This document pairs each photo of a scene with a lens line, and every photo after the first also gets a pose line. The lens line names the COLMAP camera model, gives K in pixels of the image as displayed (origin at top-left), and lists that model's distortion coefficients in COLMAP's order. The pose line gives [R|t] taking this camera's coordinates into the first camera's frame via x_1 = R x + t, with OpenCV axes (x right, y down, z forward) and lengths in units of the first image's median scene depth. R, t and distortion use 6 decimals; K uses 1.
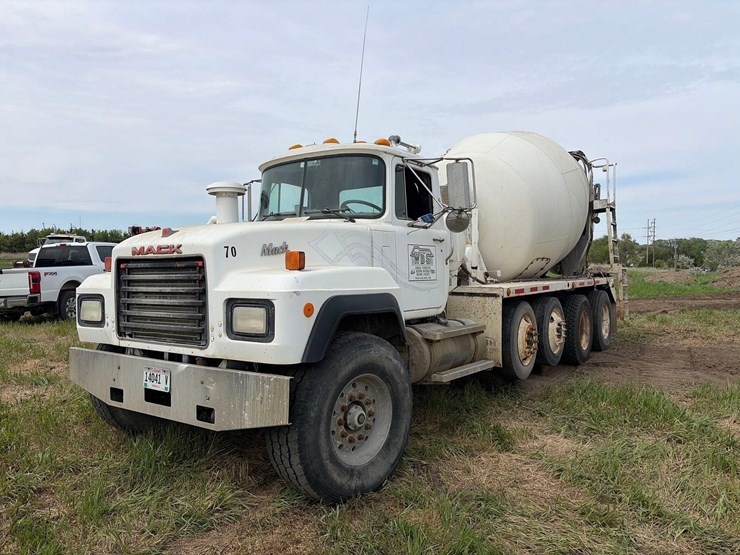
lens RADIAL K [[554.8, 0, 357.7], [0, 554.8, 277.3], [0, 0, 1]] dist [0.000476, -0.001429]
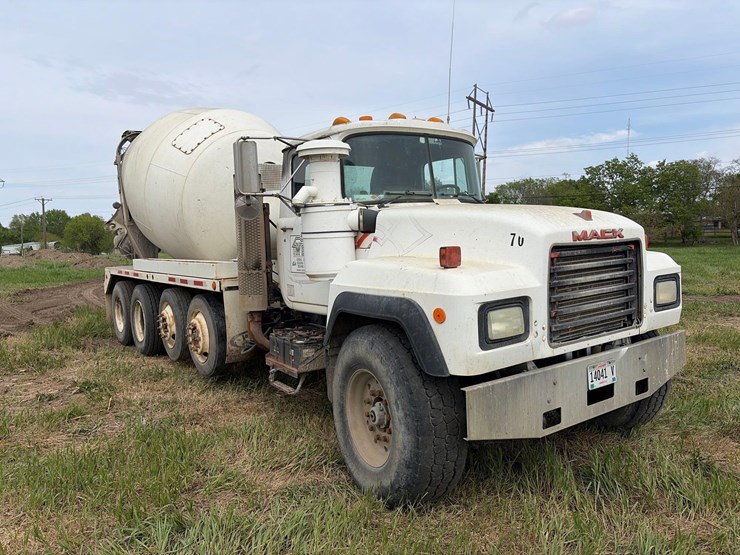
lens RADIAL K [[554.8, 0, 357.7], [0, 554.8, 277.3], [0, 0, 1]] dist [0.000476, -0.001429]
pose [[0.334775, -0.078087, 0.939057, -1.356481], [0.046470, 0.996716, 0.066315, -0.058033], [-0.941152, 0.021437, 0.337304, 1.070704]]
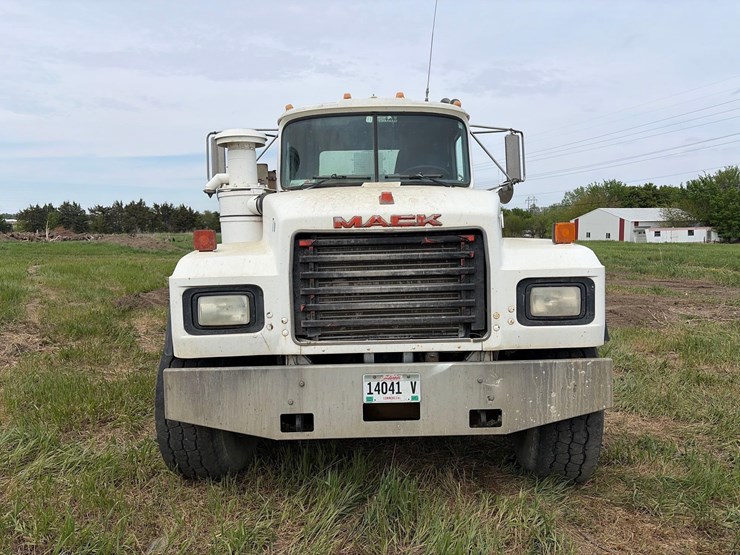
lens RADIAL K [[542.2, 0, 365.8], [0, 542.2, 277.8], [0, 0, 1]] dist [0.073911, -0.002856]
pose [[0.801928, -0.060119, 0.594389, -0.834615], [0.020542, 0.997110, 0.073138, -0.026736], [-0.597068, -0.046441, 0.800845, 0.423467]]
